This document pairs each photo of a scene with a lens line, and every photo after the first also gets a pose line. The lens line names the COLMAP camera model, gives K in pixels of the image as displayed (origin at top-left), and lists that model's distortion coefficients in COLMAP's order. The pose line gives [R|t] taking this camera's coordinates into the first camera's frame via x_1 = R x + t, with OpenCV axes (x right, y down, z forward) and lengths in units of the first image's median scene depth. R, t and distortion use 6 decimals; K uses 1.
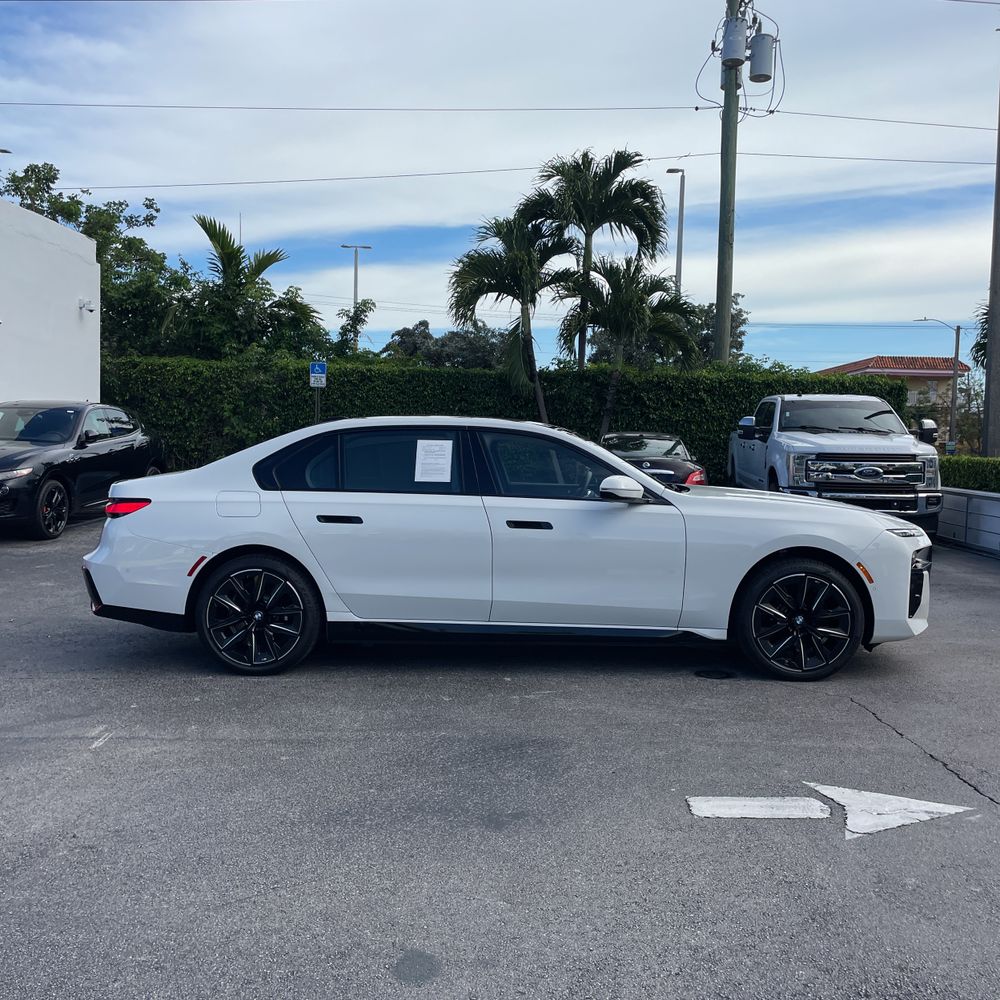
lens RADIAL K [[1006.7, 0, 500.4], [0, 1006.7, 482.1], [0, 0, 1]] dist [0.107261, -0.152077]
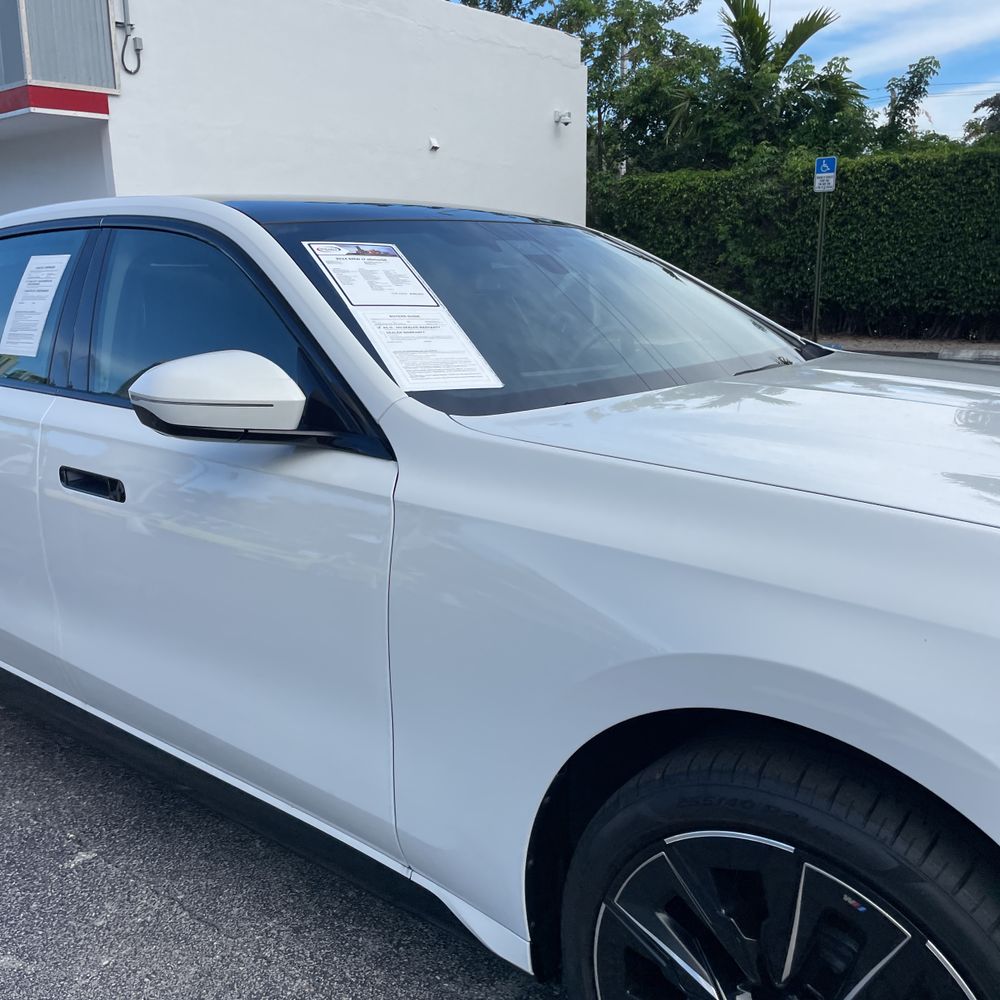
lens RADIAL K [[1006.7, 0, 500.4], [0, 1006.7, 482.1], [0, 0, 1]] dist [0.107261, -0.152077]
pose [[0.782439, 0.094485, -0.615517, 0.114245], [0.006136, 0.987205, 0.159341, -0.004841], [0.622696, -0.128451, 0.771848, 0.248688]]
